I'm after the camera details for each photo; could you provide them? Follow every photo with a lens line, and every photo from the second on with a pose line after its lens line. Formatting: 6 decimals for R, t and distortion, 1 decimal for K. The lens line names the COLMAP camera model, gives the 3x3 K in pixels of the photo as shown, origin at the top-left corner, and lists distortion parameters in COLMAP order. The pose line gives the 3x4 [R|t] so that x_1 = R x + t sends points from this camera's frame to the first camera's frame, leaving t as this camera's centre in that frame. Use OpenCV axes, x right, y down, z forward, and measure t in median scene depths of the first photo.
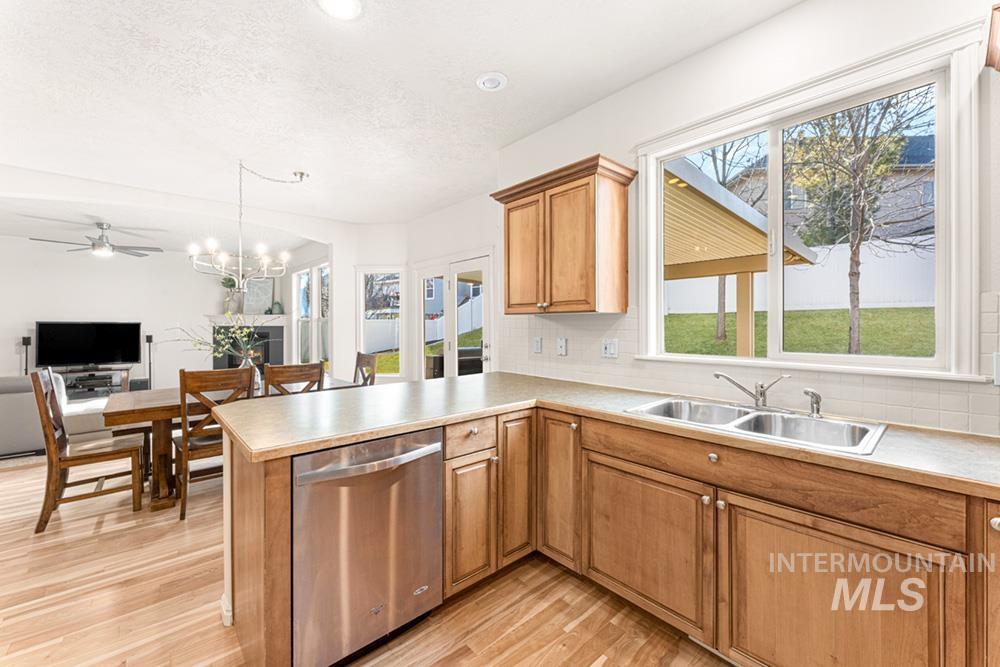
lens RADIAL K [[395.6, 0, 501.1], [0, 395.6, 326.7], [0, 0, 1]] dist [0.001563, 0.000043]
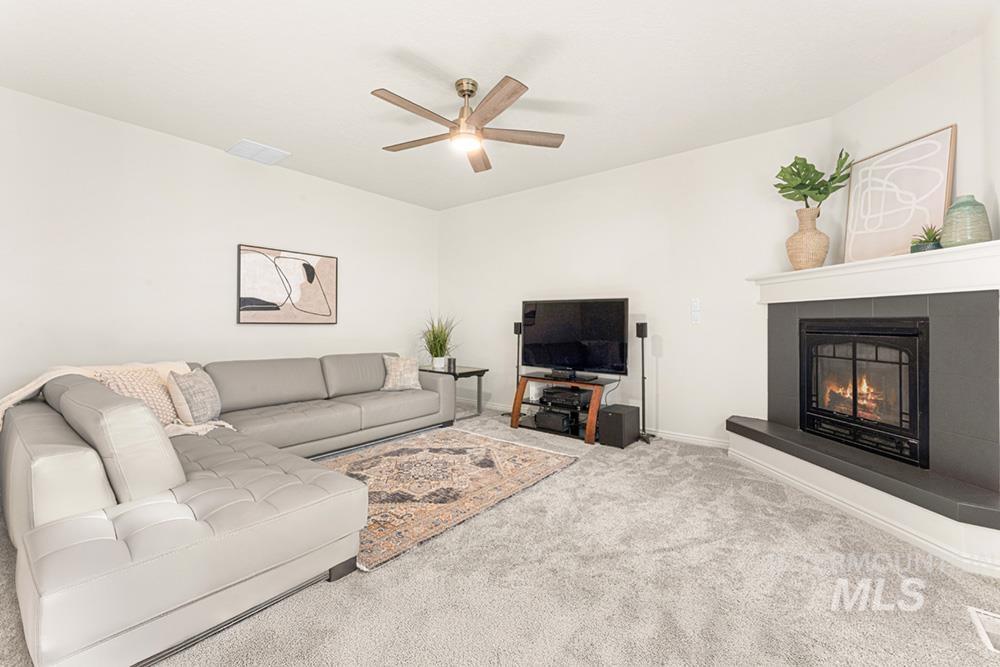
lens RADIAL K [[415.5, 0, 501.3], [0, 415.5, 325.8], [0, 0, 1]] dist [0.000059, 0.000061]
pose [[0.145025, 0.001780, -0.989426, -0.388301], [-0.002665, 0.999995, 0.001409, 0.025321], [0.989424, 0.002432, 0.145029, 0.749944]]
